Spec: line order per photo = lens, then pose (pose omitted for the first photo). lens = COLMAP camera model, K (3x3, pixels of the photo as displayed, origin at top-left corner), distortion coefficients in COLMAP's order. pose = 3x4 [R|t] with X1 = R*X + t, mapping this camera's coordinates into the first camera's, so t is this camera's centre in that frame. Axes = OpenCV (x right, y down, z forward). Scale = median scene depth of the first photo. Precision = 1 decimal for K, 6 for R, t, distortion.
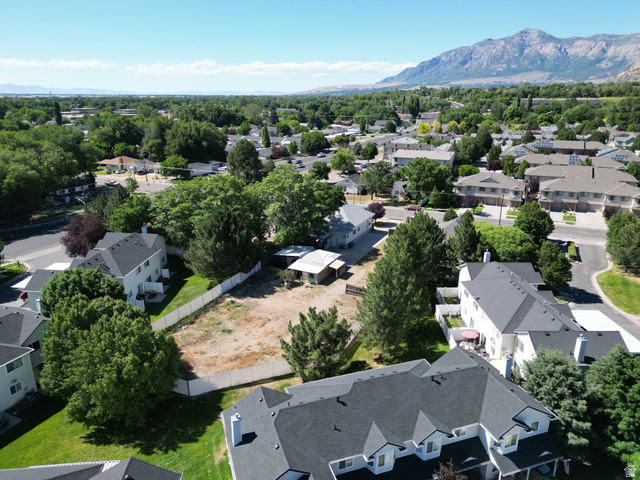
lens RADIAL K [[446.4, 0, 319.9], [0, 446.4, 240.4], [0, 0, 1]] dist [0.057609, -0.050160]
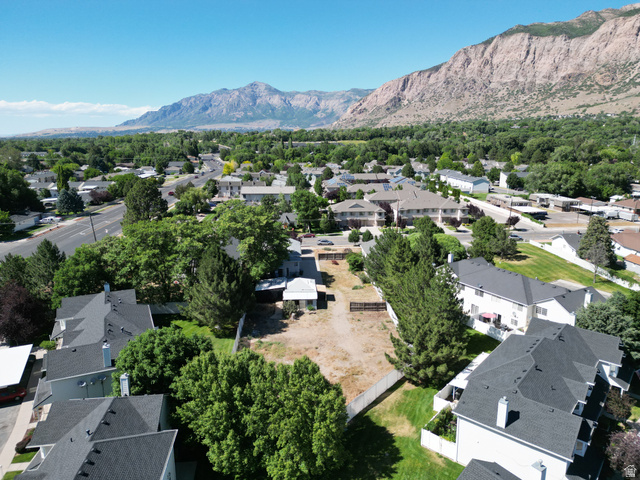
lens RADIAL K [[446.4, 0, 318.4], [0, 446.4, 240.2], [0, 0, 1]] dist [0.057609, -0.050160]
pose [[0.862972, -0.114235, 0.492169, -0.272022], [0.158205, 0.986215, -0.048493, -0.004595], [-0.479844, 0.119711, 0.869148, 0.048663]]
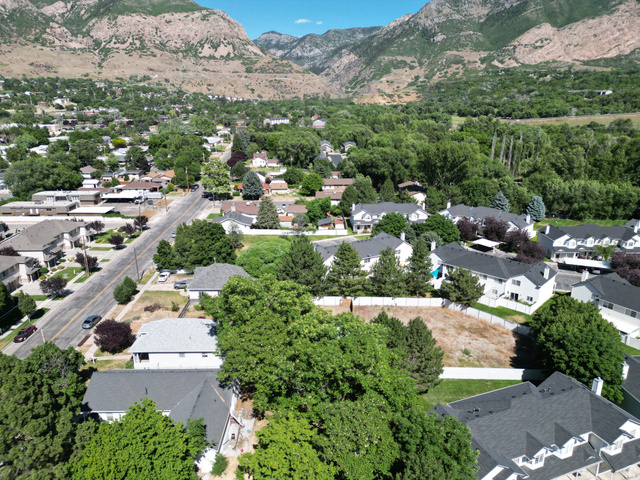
lens RADIAL K [[446.4, 0, 318.3], [0, 446.4, 240.6], [0, 0, 1]] dist [0.057609, -0.050160]
pose [[-0.456570, -0.266250, 0.848914, -0.443839], [0.277918, 0.863741, 0.420373, -0.308078], [-0.845166, 0.427858, -0.320363, 0.727004]]
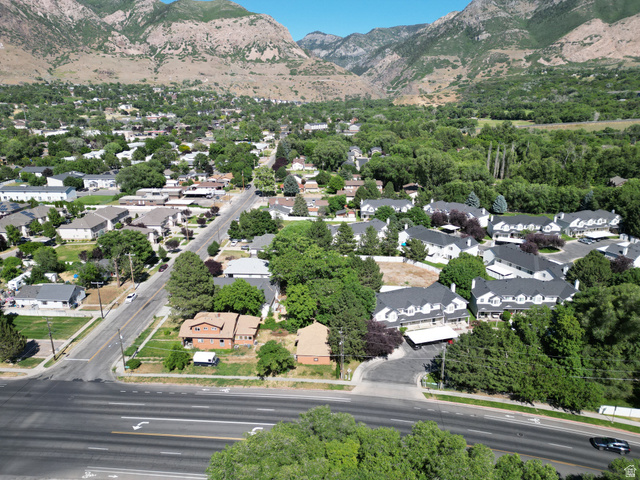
lens RADIAL K [[446.4, 0, 318.9], [0, 446.4, 238.5], [0, 0, 1]] dist [0.057609, -0.050160]
pose [[-0.373961, -0.273072, 0.886333, -0.854629], [0.298555, 0.869357, 0.393807, -0.428491], [-0.878077, 0.411887, -0.243578, 0.818636]]
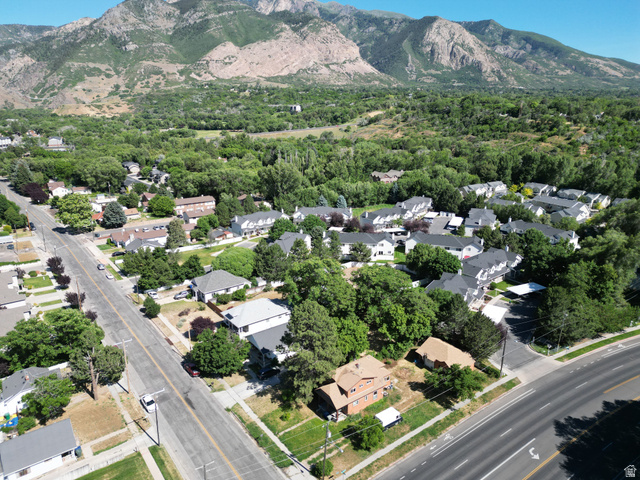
lens RADIAL K [[446.4, 0, 319.4], [0, 446.4, 239.1], [0, 0, 1]] dist [0.057609, -0.050160]
pose [[-0.892174, -0.124339, 0.434241, -0.384846], [0.144437, 0.832358, 0.535088, -0.549572], [-0.427976, 0.540112, -0.724649, 1.194518]]
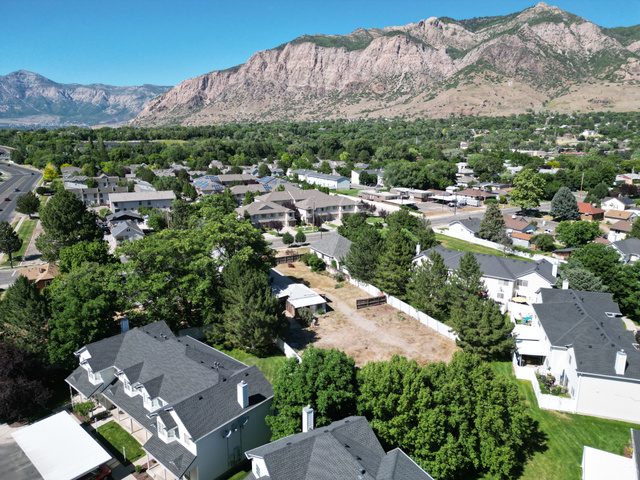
lens RADIAL K [[446.4, 0, 319.2], [0, 446.4, 240.4], [0, 0, 1]] dist [0.057609, -0.050160]
pose [[0.577891, -0.184055, 0.795089, -0.443588], [0.253799, 0.966460, 0.039258, -0.058570], [-0.775647, 0.179106, 0.605221, 0.202324]]
